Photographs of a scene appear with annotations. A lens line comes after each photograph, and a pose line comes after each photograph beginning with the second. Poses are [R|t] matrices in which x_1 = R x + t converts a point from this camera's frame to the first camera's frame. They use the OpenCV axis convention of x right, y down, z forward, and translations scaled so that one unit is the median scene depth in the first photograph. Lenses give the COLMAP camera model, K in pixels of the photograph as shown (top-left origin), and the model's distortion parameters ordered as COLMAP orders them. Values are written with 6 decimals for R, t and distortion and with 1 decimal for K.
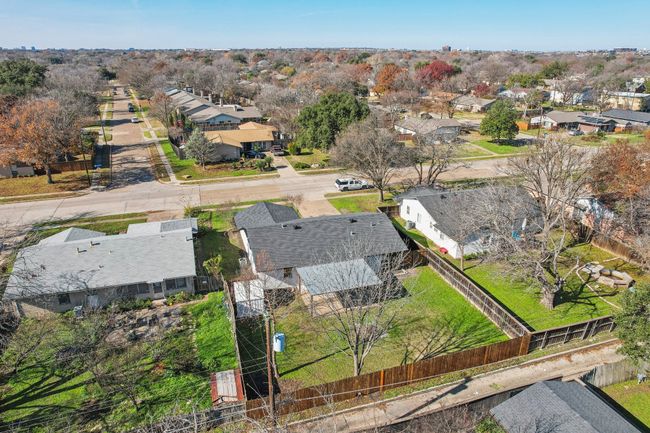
lens RADIAL K [[424.6, 0, 321.8], [0, 424.6, 214.8], [0, 0, 1]] dist [-0.024339, 0.015272]
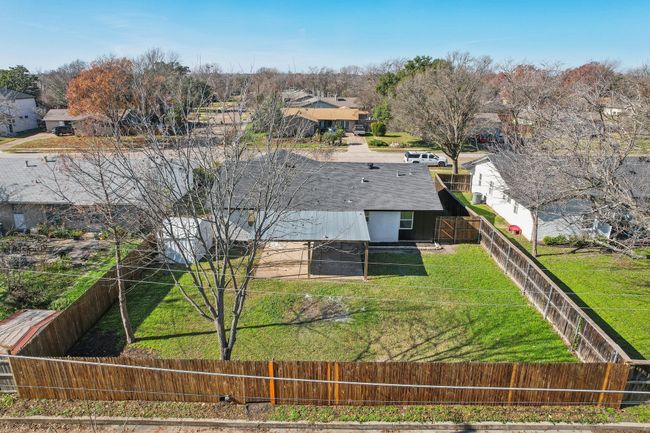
lens RADIAL K [[424.6, 0, 325.3], [0, 424.6, 220.1], [0, 0, 1]] dist [-0.024339, 0.015272]
pose [[0.951138, 0.106390, -0.289859, 0.221666], [-0.118637, 0.992624, -0.024958, 0.133853], [0.285066, 0.058127, 0.956744, 0.344175]]
